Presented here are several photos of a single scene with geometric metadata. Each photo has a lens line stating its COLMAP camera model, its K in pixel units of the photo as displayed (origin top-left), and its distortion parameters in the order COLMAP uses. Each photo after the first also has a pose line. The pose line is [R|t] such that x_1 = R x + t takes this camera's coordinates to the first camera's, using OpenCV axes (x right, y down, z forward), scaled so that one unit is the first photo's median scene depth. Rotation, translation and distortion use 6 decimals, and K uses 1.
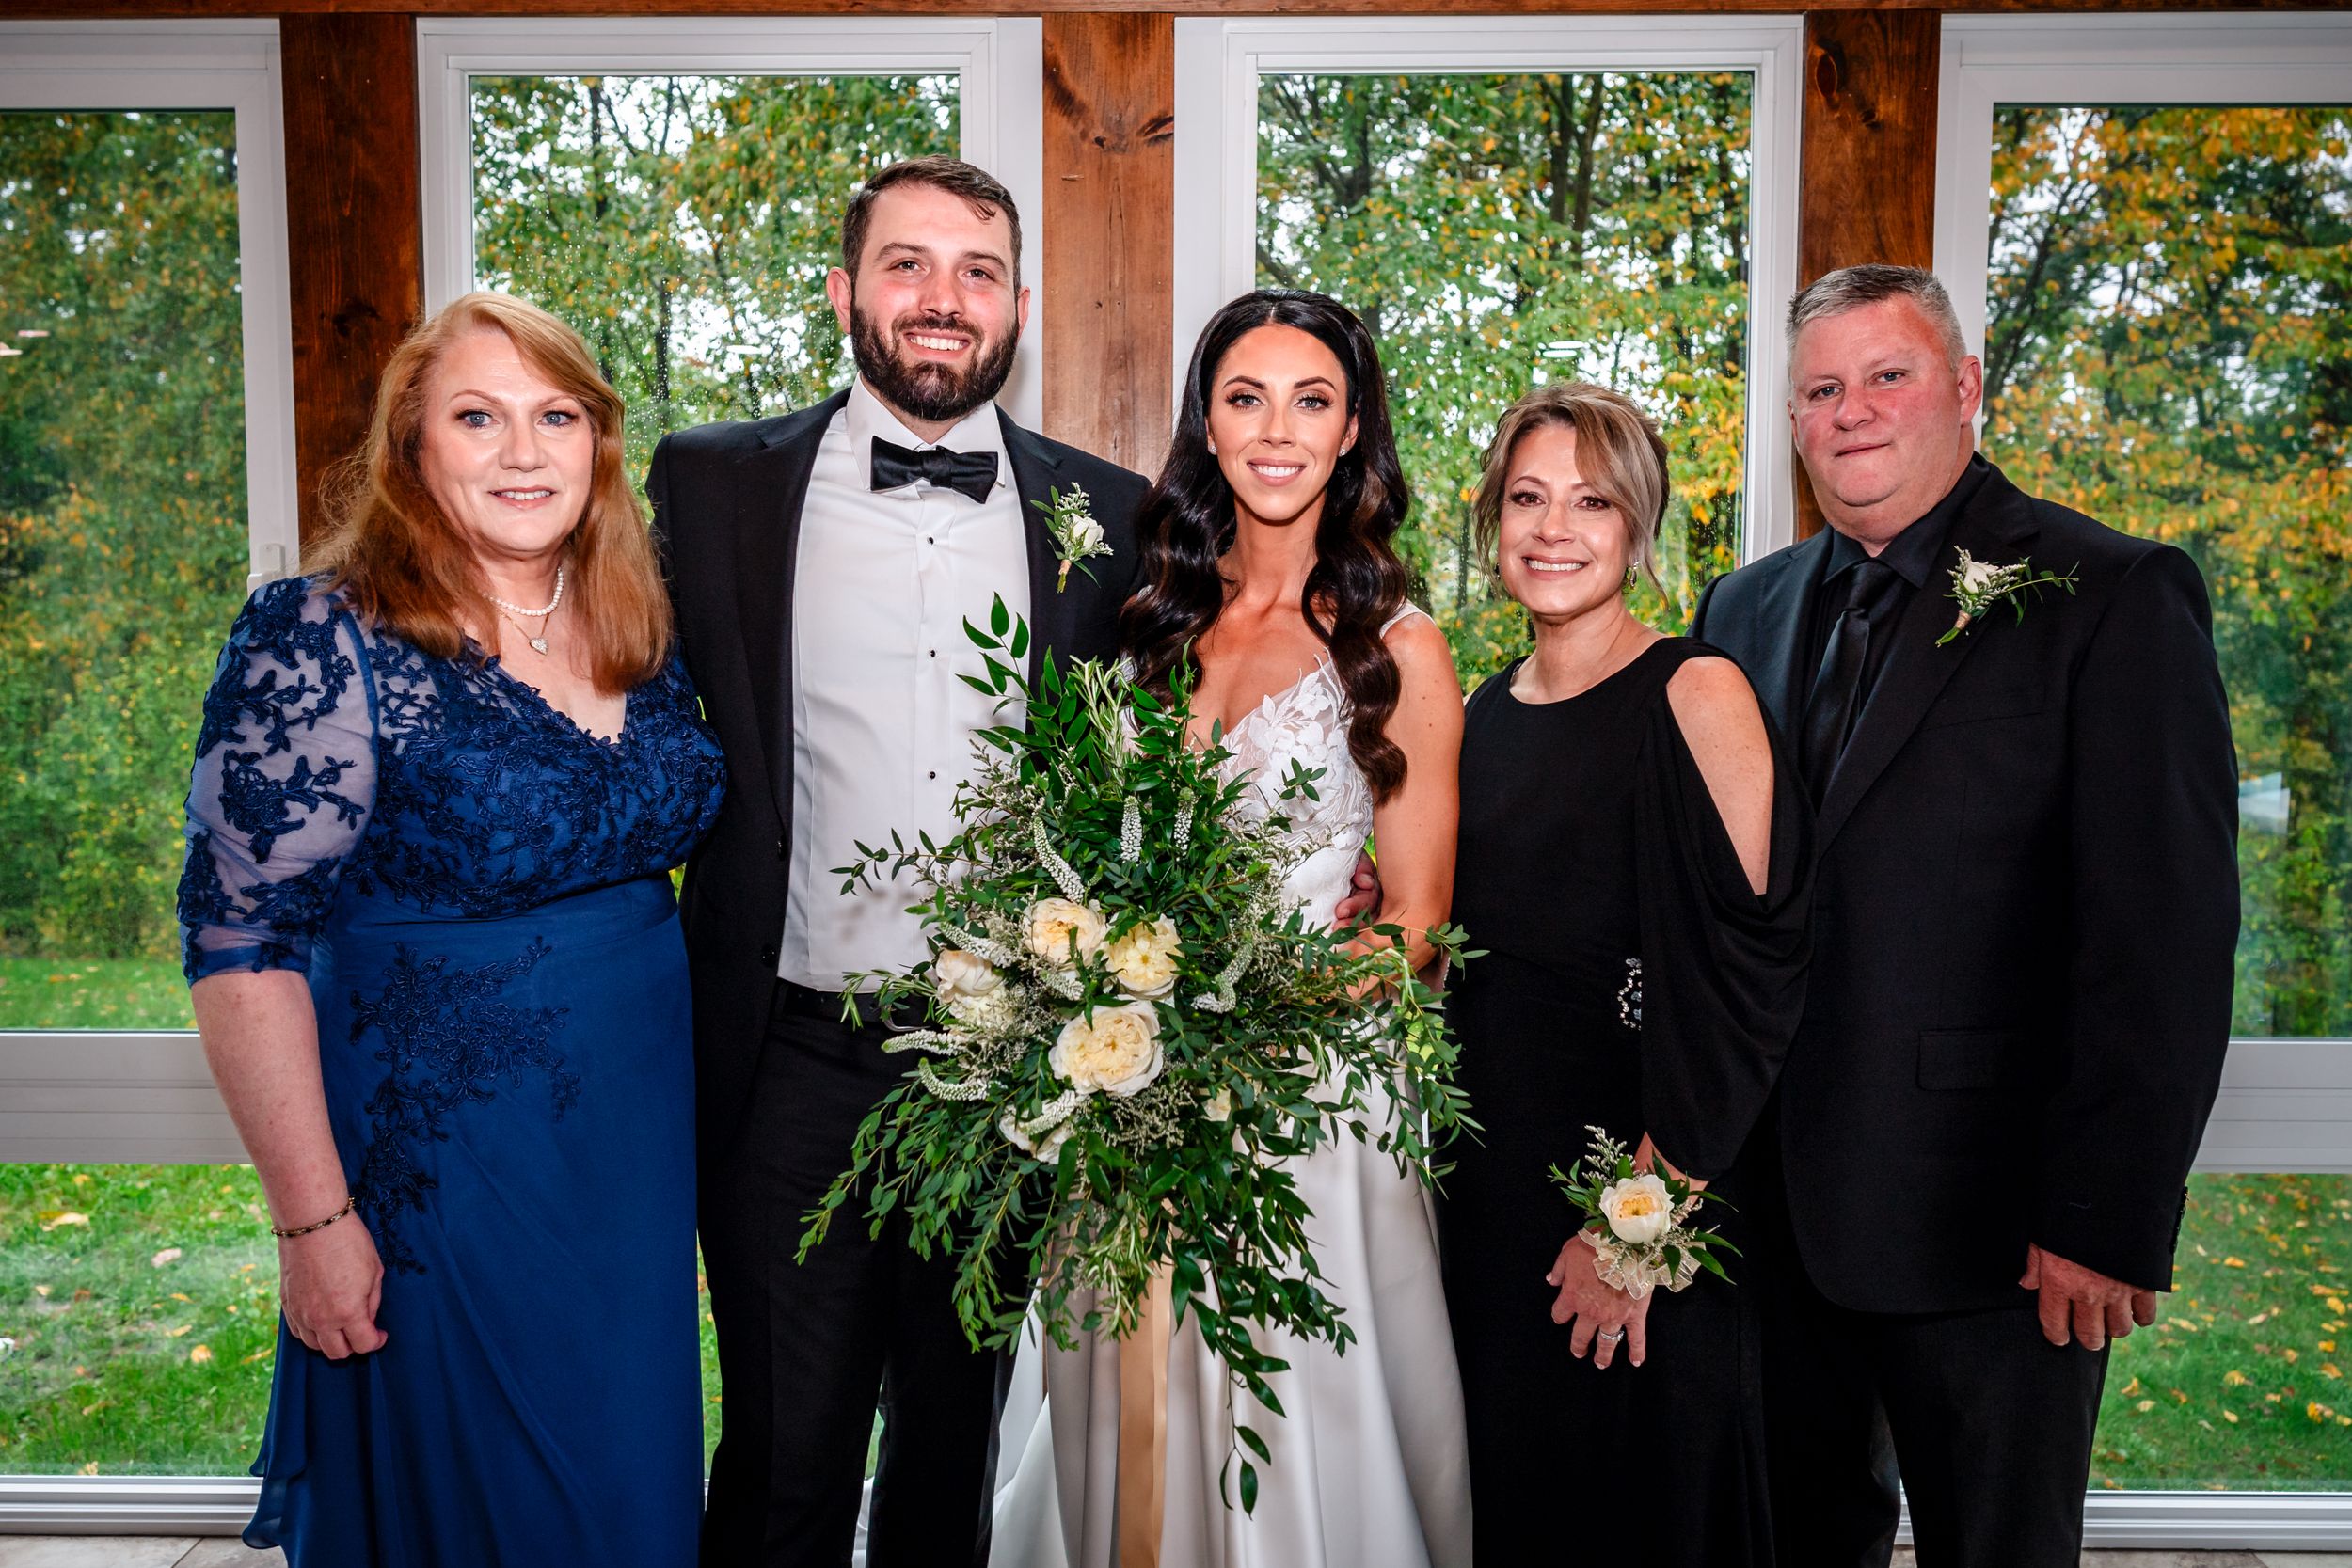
lens RADIAL K [[1647.8, 0, 1169.2], [0, 1647.8, 670.0], [0, 0, 1]] dist [-0.005329, -0.000405]
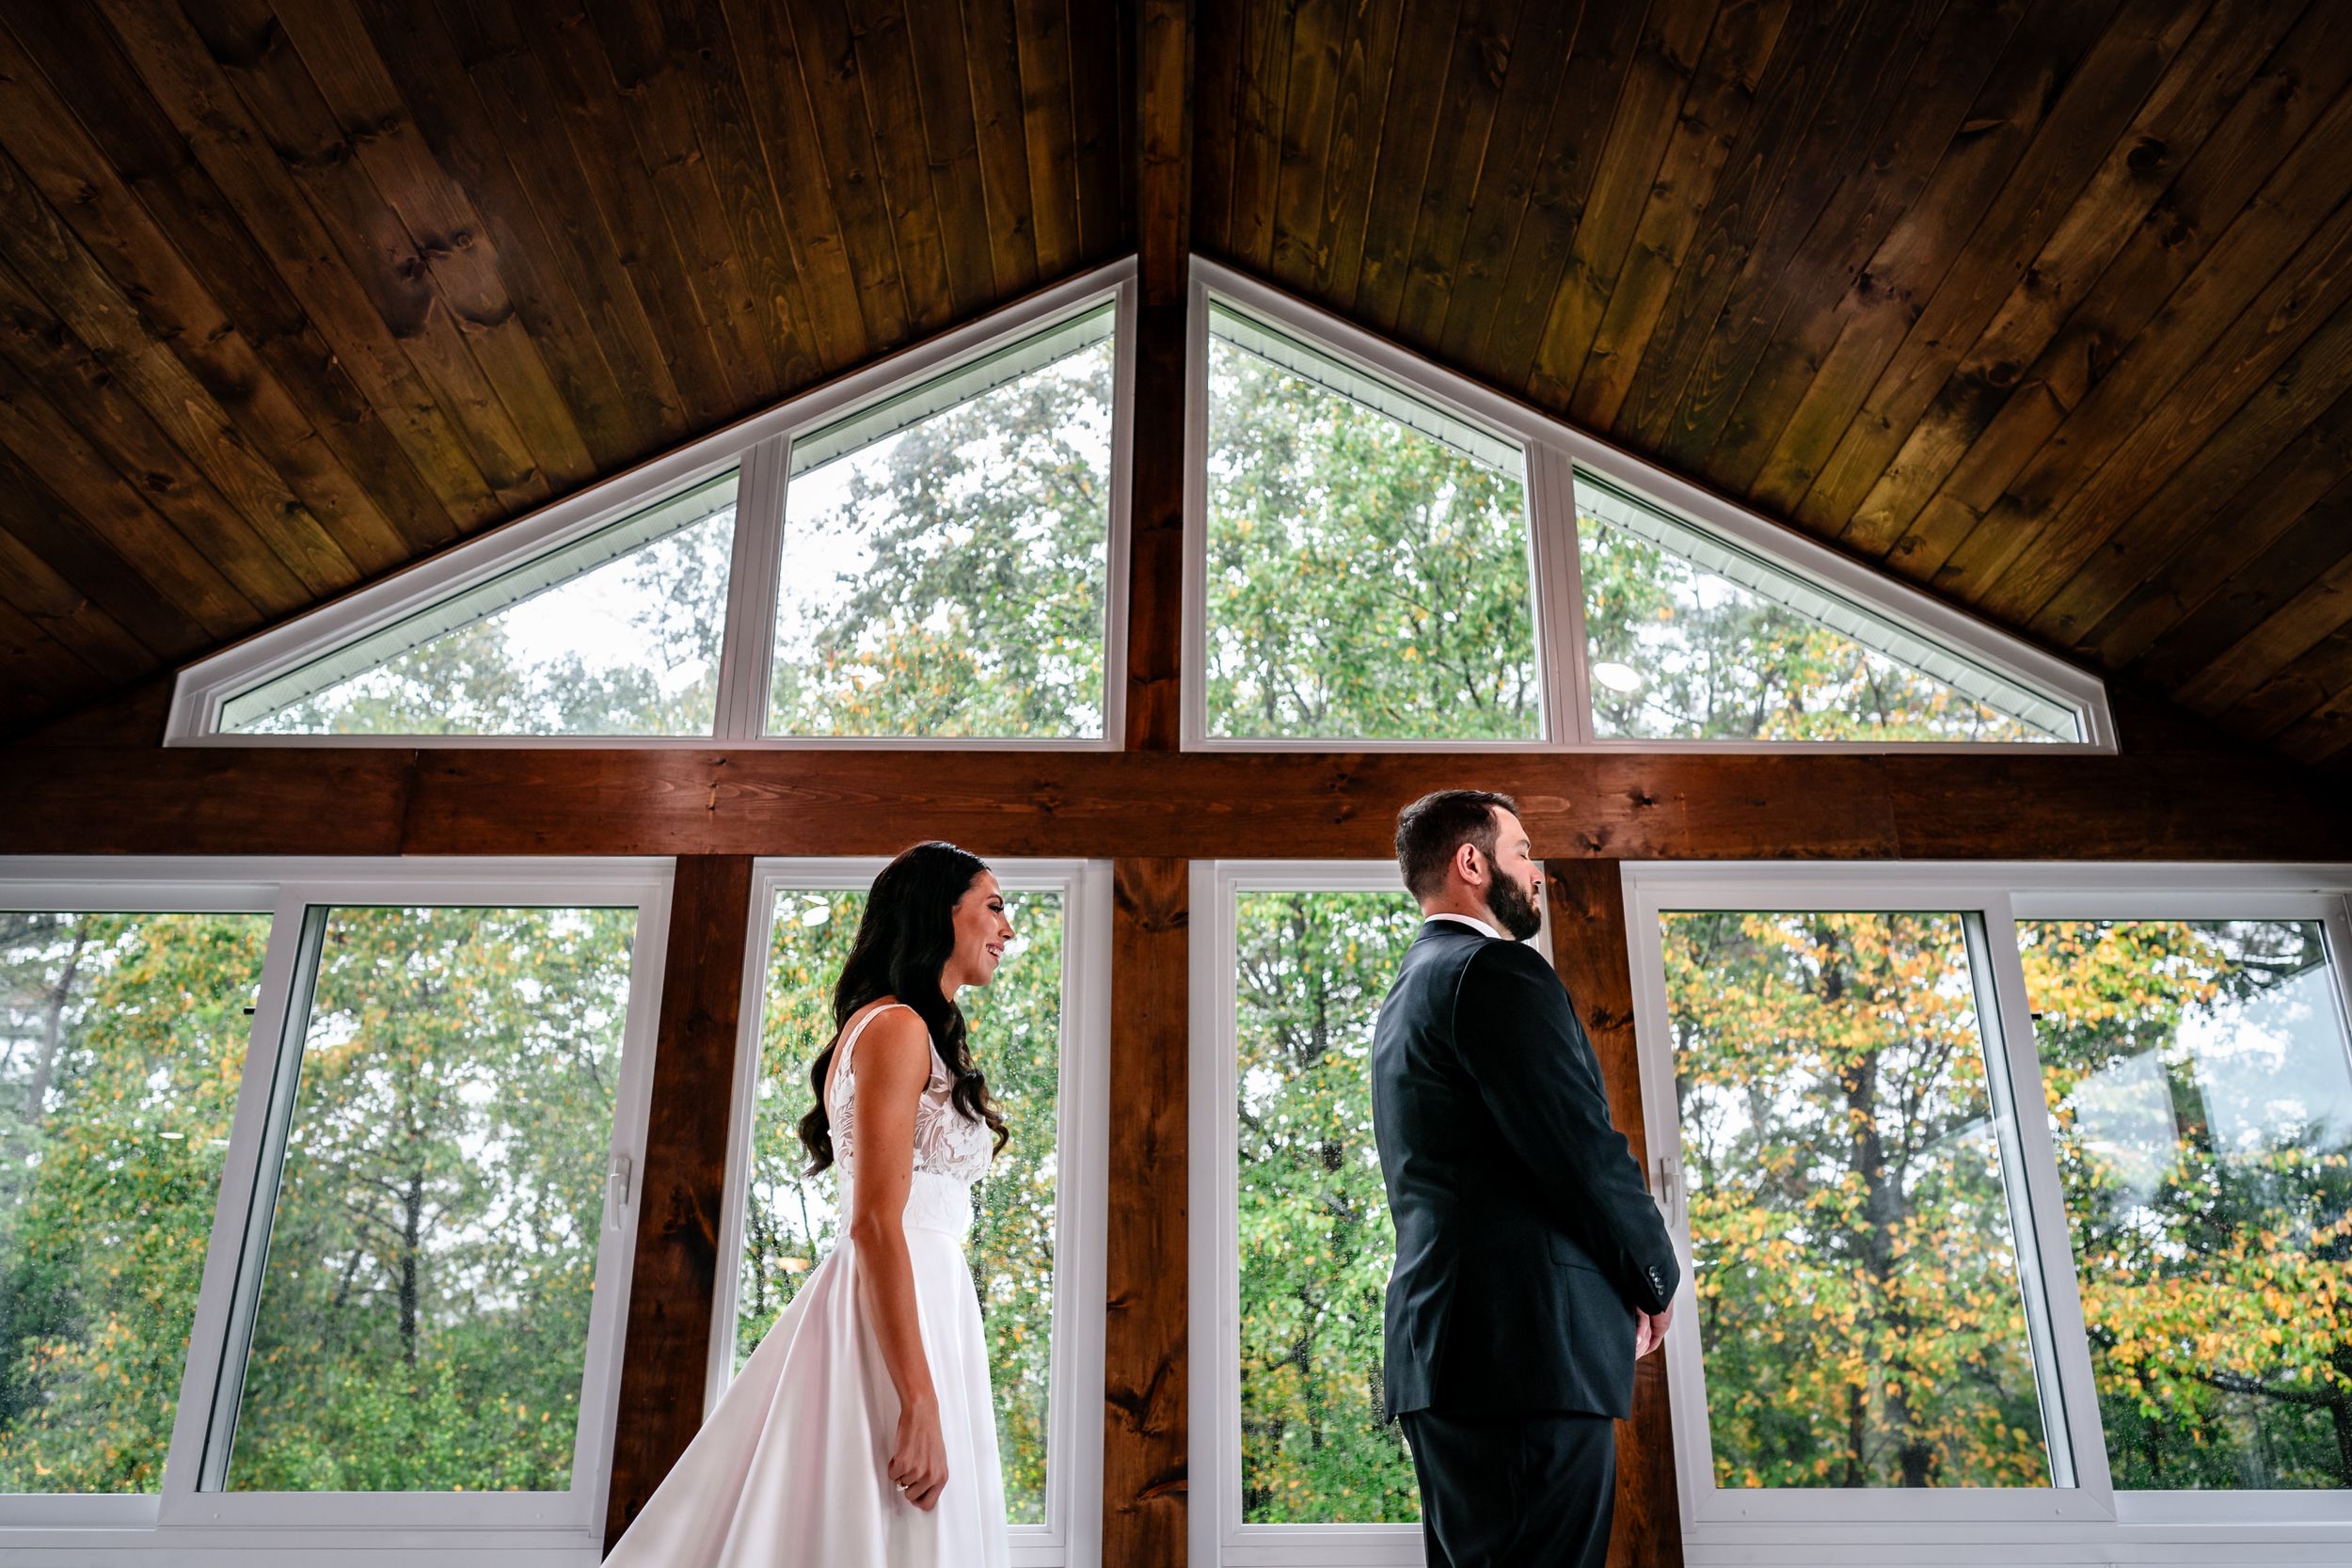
lens RADIAL K [[1699.2, 0, 1172.3], [0, 1699.2, 799.8], [0, 0, 1]] dist [-0.013405, 0.003314]
pose [[0.999811, 0.006820, 0.018182, -0.012422], [0.001853, 0.898524, -0.438921, 0.090532], [-0.019331, 0.438871, 0.898342, -0.174484]]
